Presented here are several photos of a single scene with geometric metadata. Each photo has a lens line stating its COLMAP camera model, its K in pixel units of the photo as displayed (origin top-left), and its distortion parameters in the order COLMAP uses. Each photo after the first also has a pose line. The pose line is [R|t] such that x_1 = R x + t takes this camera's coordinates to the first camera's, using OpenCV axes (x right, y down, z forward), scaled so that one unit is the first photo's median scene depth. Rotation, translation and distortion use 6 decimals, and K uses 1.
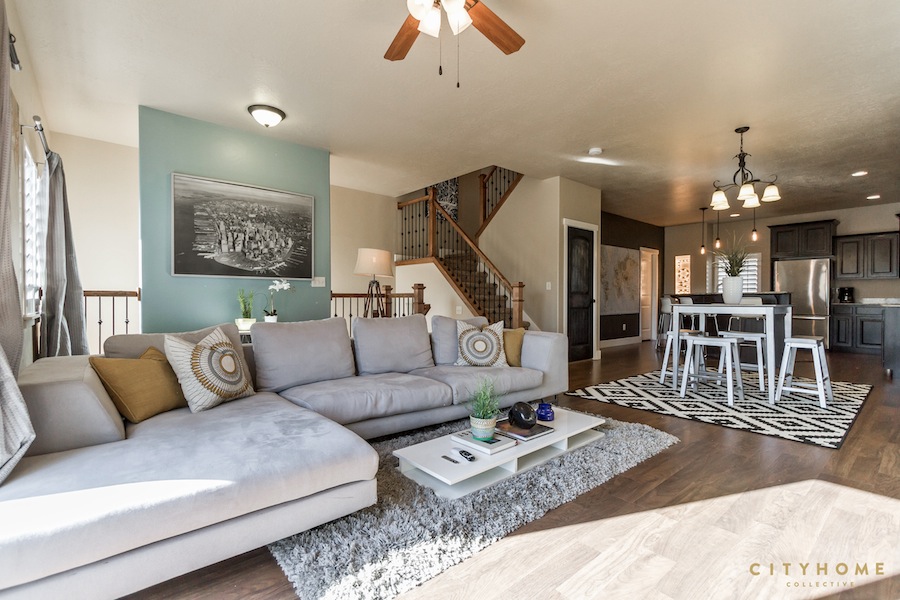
lens RADIAL K [[412.3, 0, 453.1], [0, 412.3, 297.3], [0, 0, 1]] dist [0.008436, -0.000319]
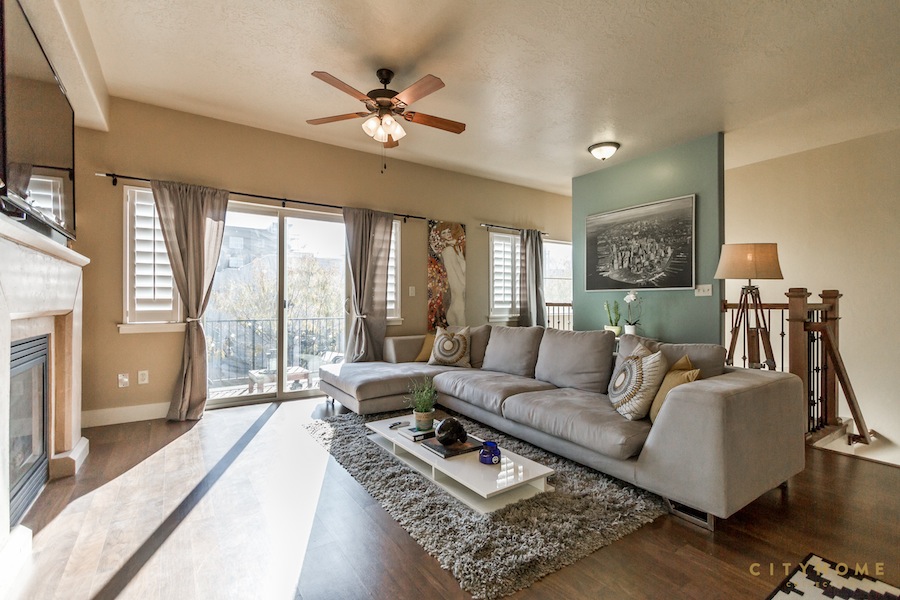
lens RADIAL K [[412.3, 0, 449.2], [0, 412.3, 301.6], [0, 0, 1]] dist [0.008436, -0.000319]
pose [[-0.130883, -0.001106, -0.991397, 0.669957], [0.001100, 0.999999, -0.001261, -0.015017], [0.991397, -0.001256, -0.130881, 0.650635]]
